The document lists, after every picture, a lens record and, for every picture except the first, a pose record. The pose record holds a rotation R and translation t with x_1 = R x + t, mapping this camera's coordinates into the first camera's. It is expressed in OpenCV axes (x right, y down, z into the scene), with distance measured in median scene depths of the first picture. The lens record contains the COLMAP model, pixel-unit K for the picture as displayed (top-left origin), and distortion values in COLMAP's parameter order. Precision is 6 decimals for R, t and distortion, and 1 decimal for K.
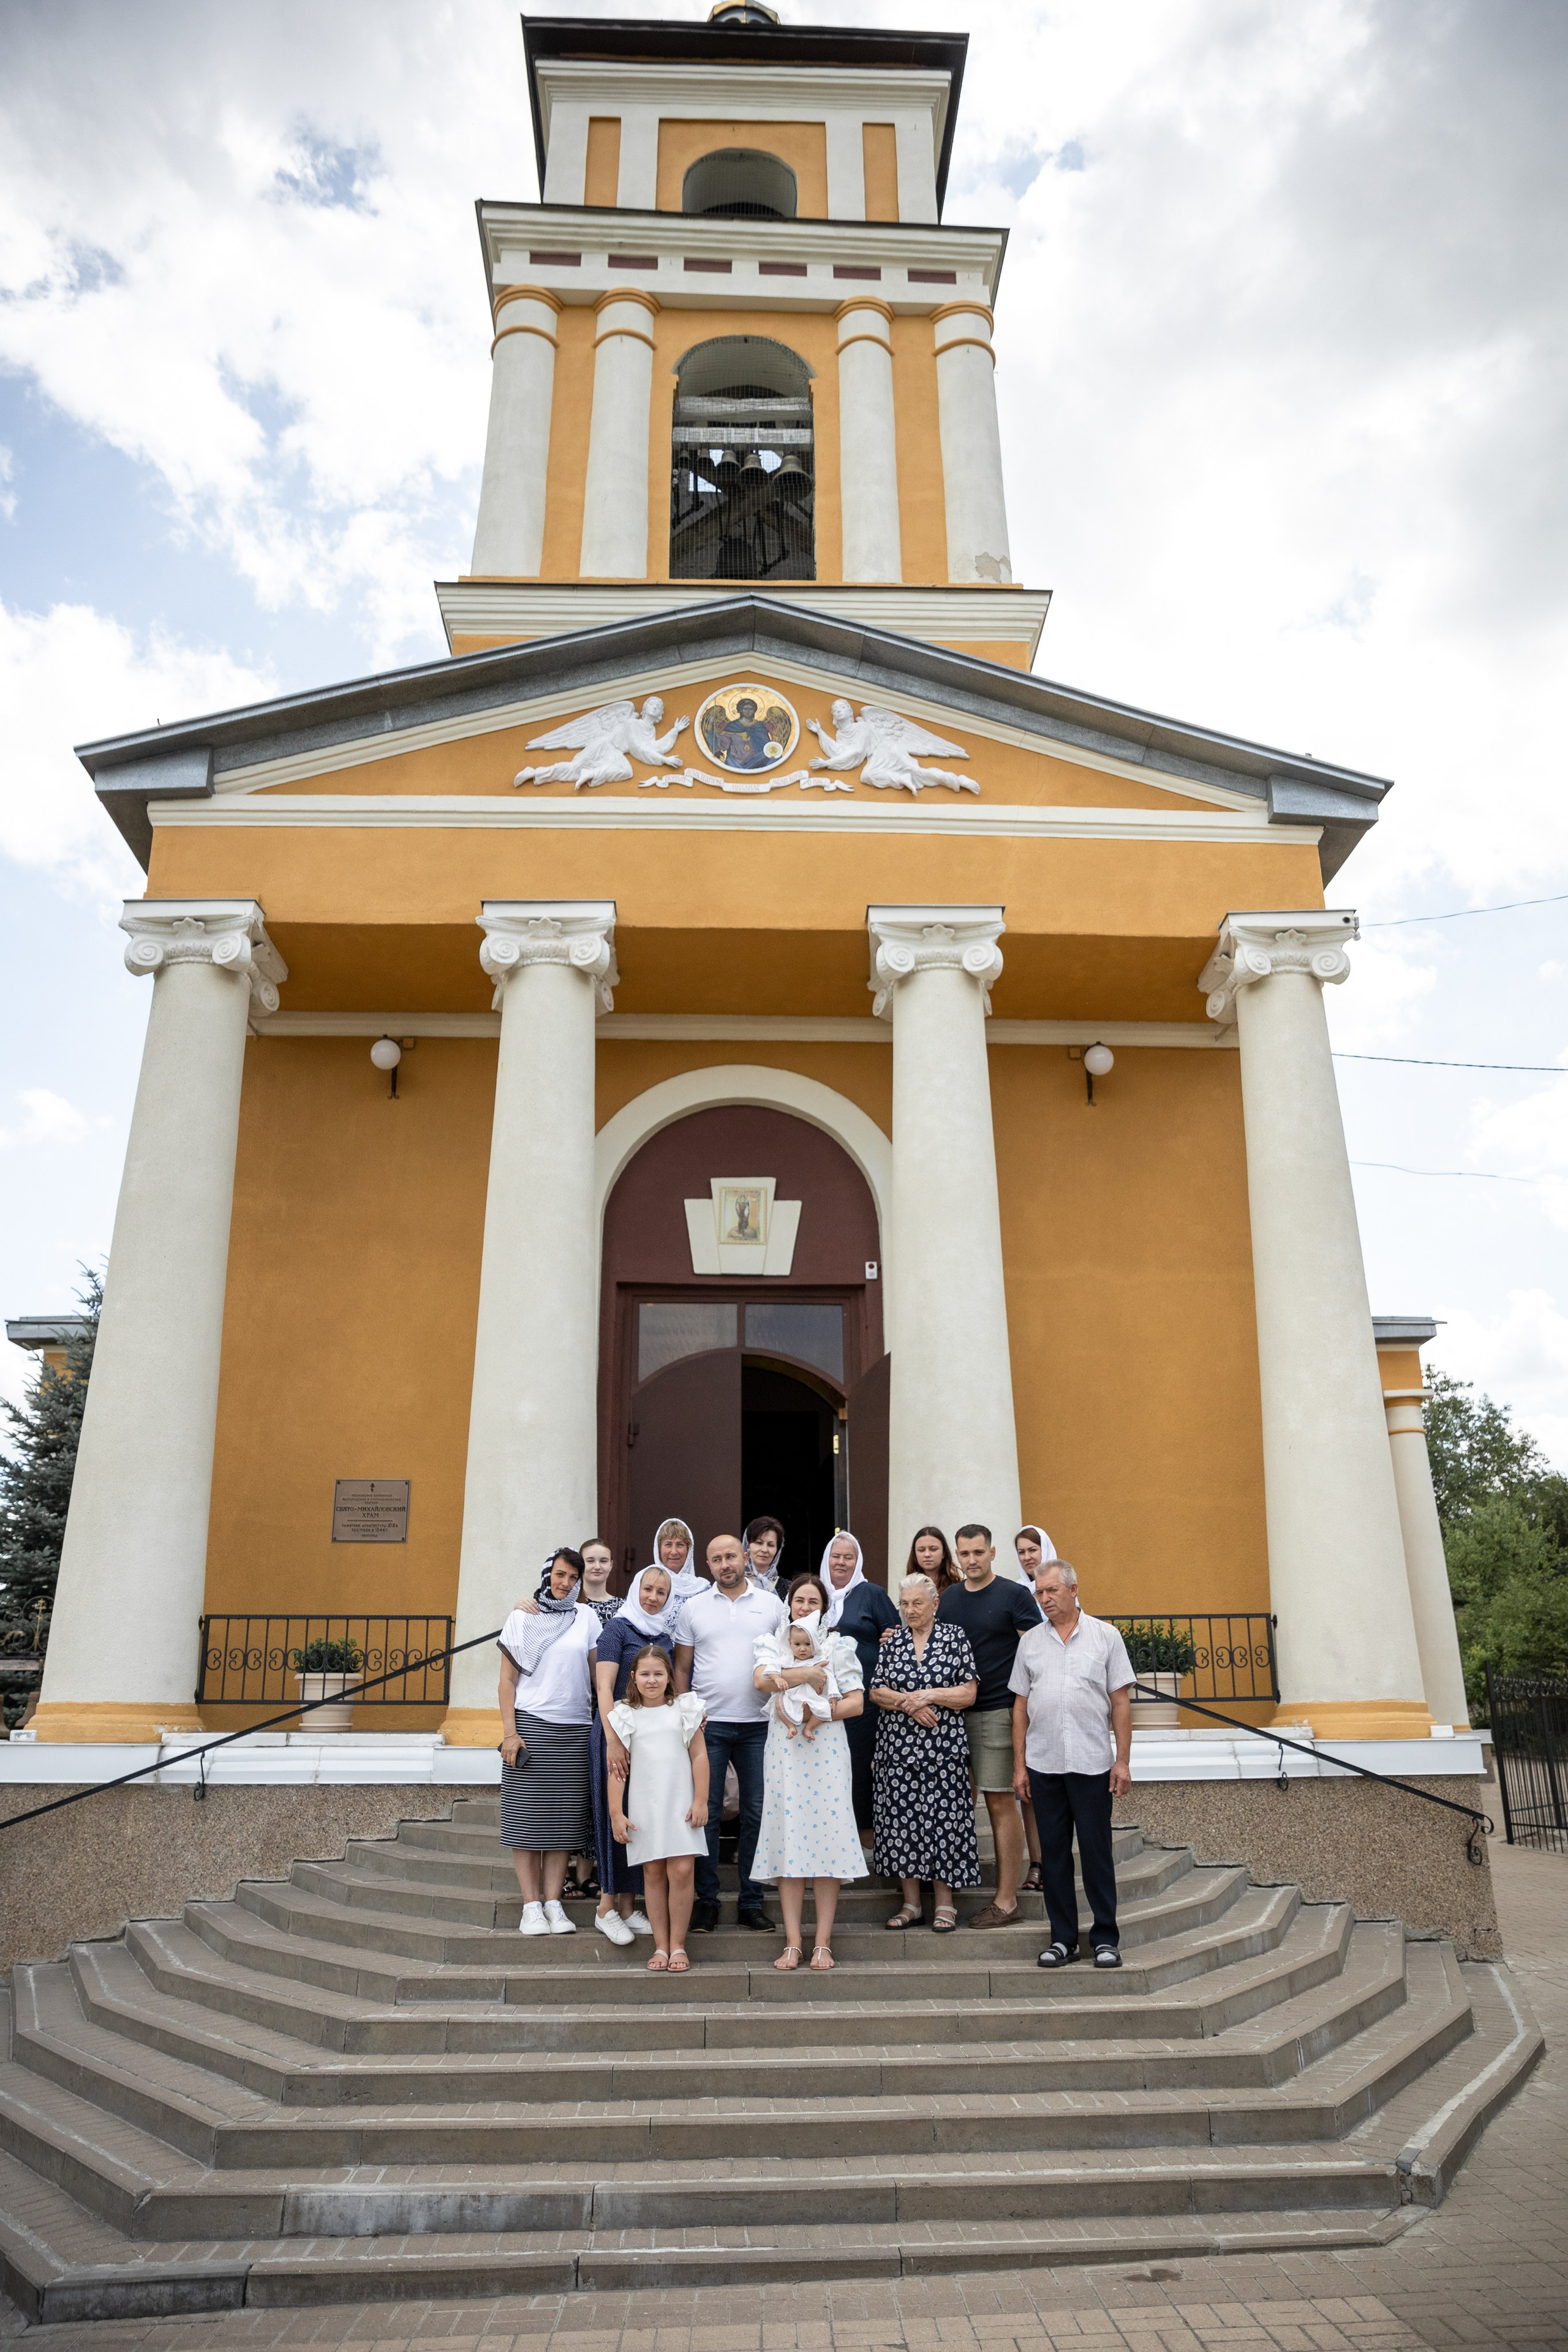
lens RADIAL K [[1579.5, 0, 814.3], [0, 1579.5, 1270.8], [0, 0, 1]] dist [-0.034776, 0.007776]
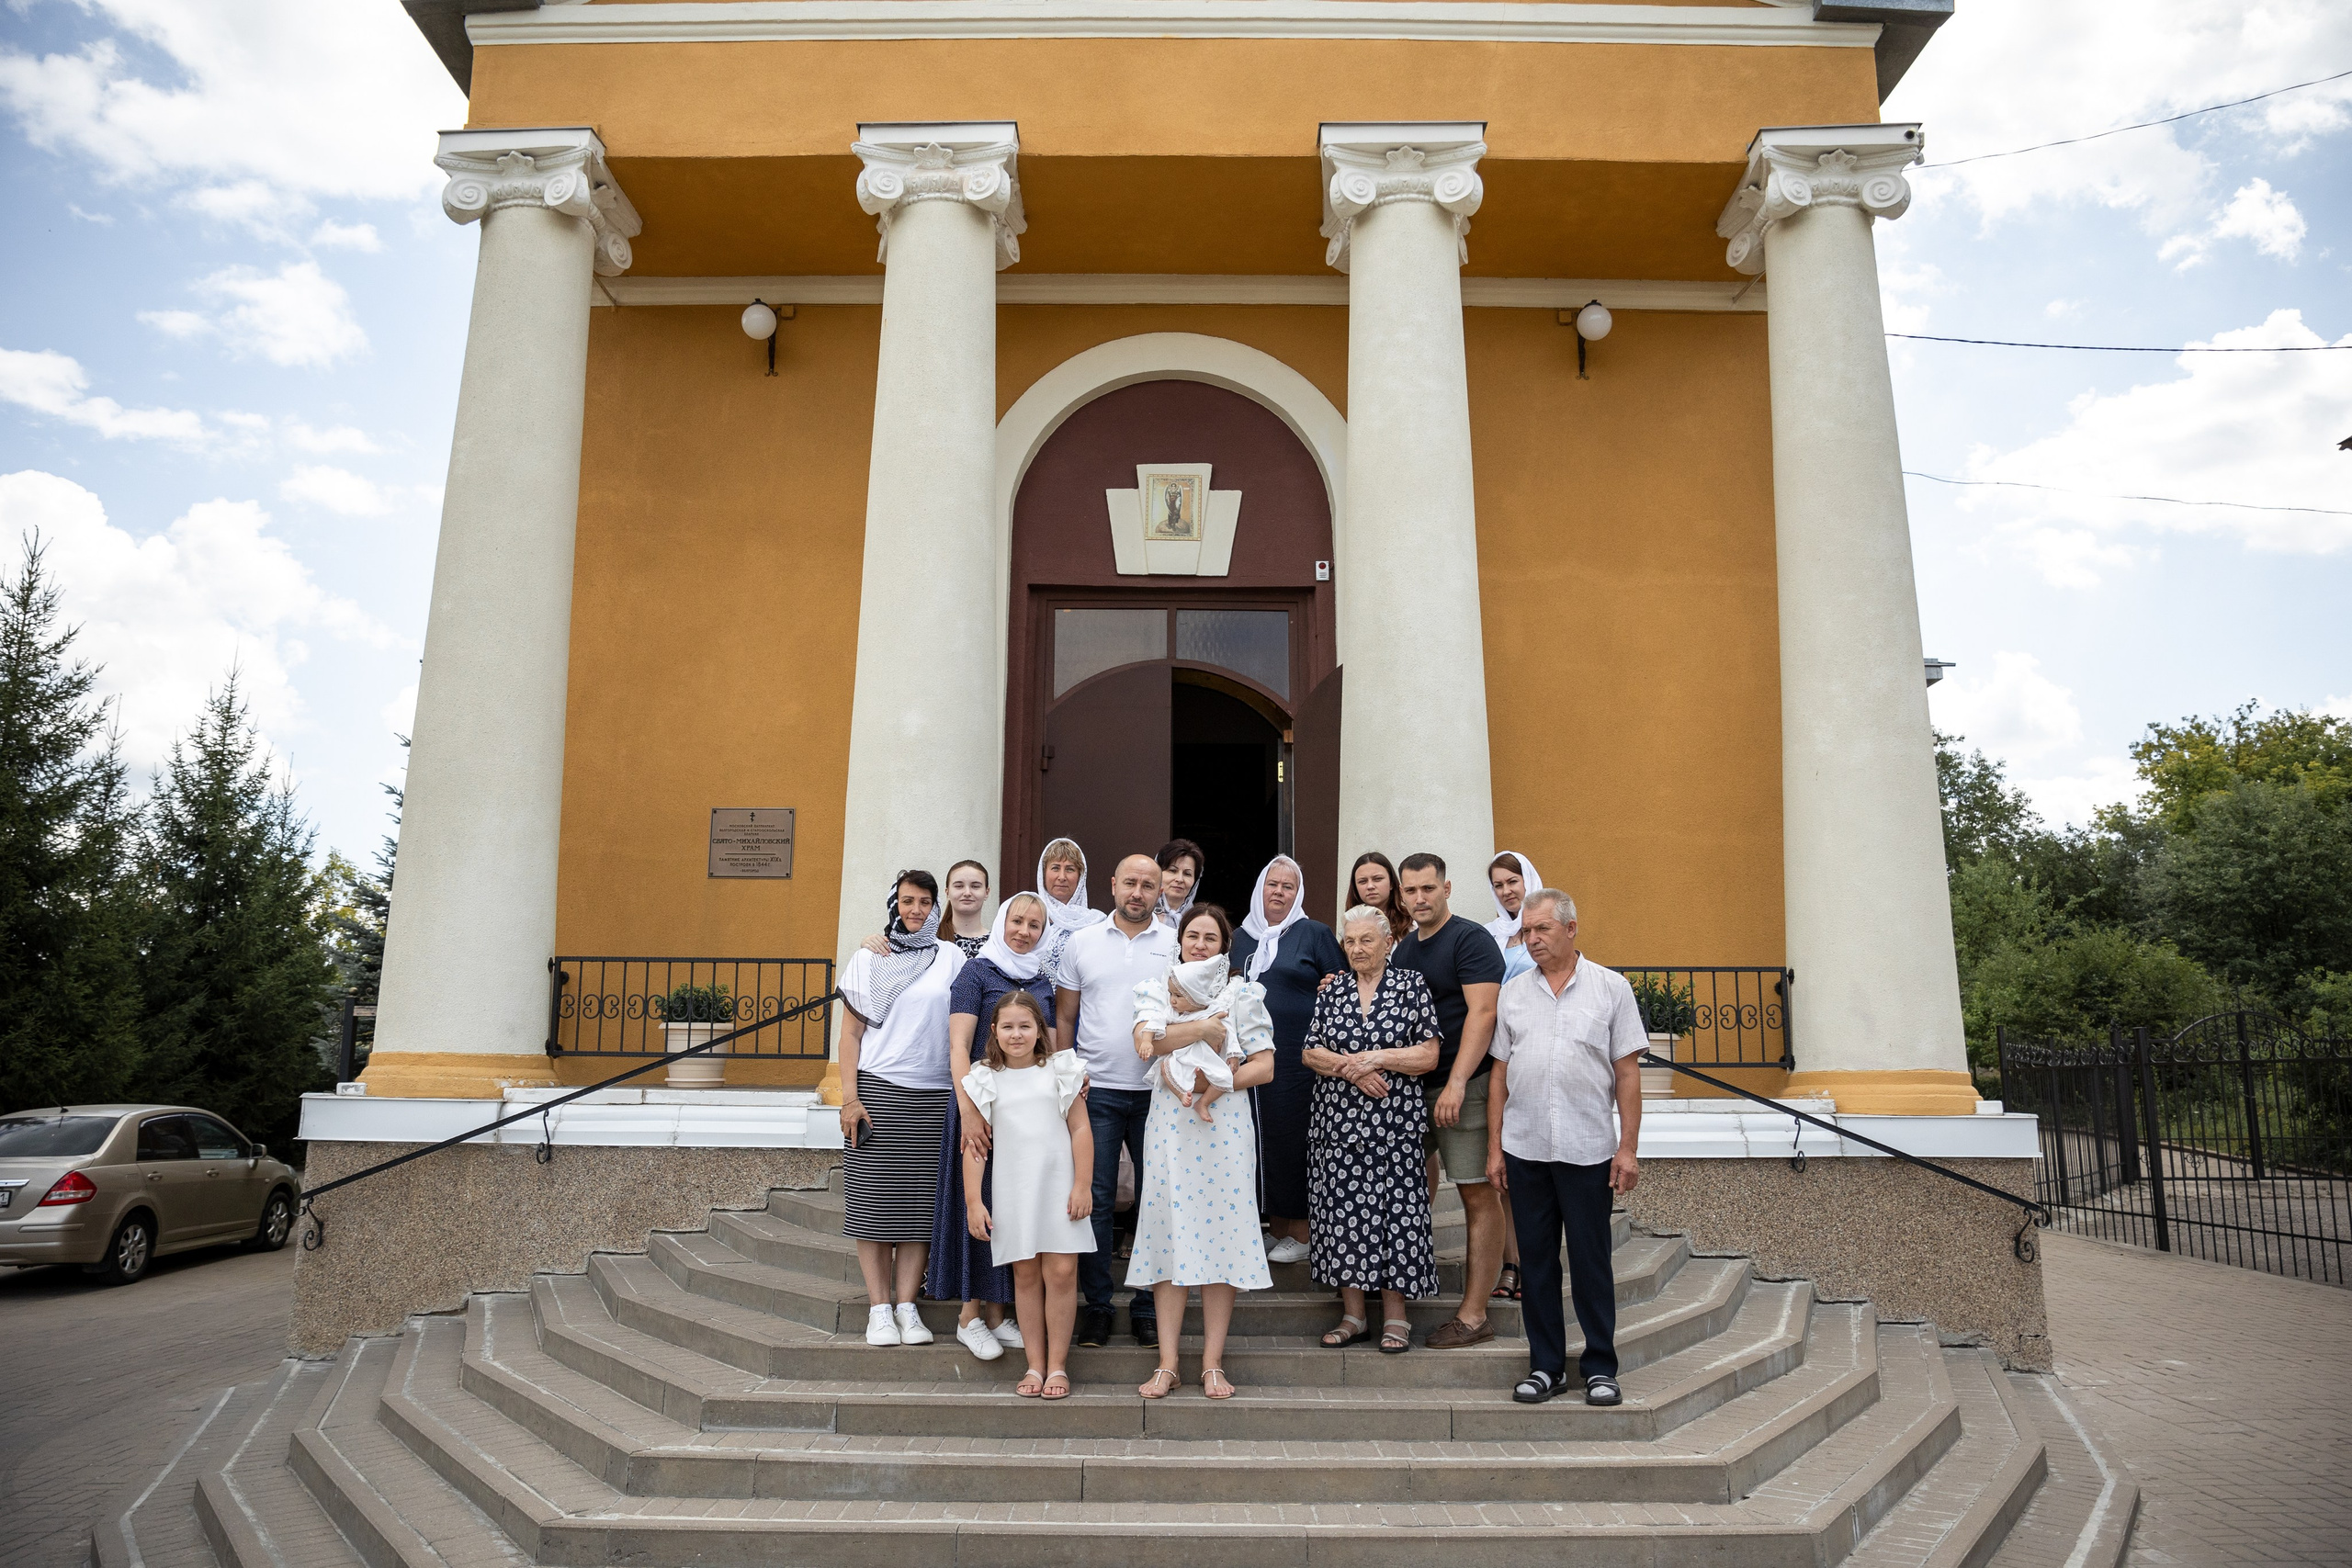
lens RADIAL K [[1579.4, 0, 1163.5], [0, 1579.4, 814.5], [0, 0, 1]] dist [-0.034776, 0.007776]
pose [[0.997167, 0.002138, -0.075185, 0.025091], [0.006516, 0.993382, 0.114670, 0.058680], [0.074933, -0.114835, 0.990554, 0.230611]]
